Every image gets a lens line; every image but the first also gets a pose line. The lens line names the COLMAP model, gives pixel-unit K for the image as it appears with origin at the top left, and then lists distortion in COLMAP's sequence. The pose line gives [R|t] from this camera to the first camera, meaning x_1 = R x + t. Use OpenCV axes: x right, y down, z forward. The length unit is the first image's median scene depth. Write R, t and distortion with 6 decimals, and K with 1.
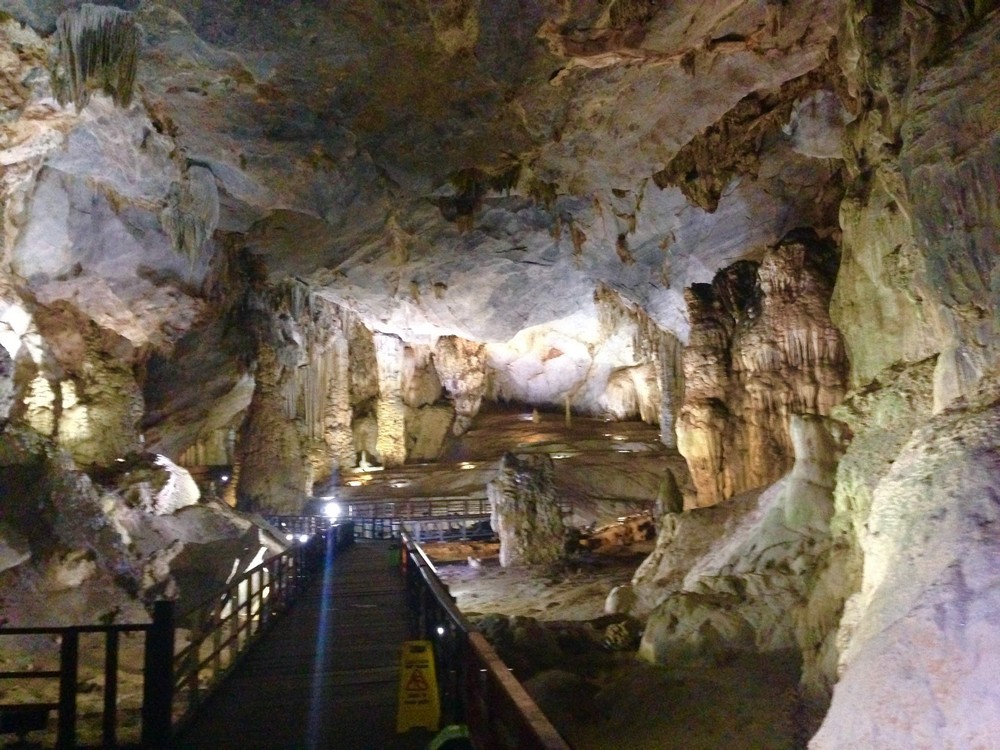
lens RADIAL K [[940.5, 0, 501.6], [0, 940.5, 372.9], [0, 0, 1]] dist [0.041705, 0.000000]
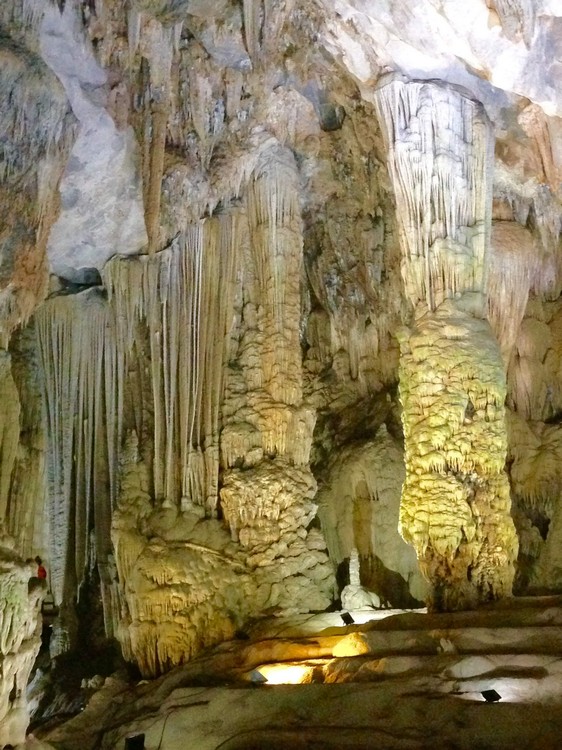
lens RADIAL K [[1193.8, 0, 284.5], [0, 1193.8, 379.2], [0, 0, 1]] dist [0.071182, 0.000000]
pose [[0.965559, -0.046433, -0.256007, -0.076820], [0.013650, 0.991632, -0.128374, 0.077992], [0.259825, 0.120458, 0.958113, 0.663236]]
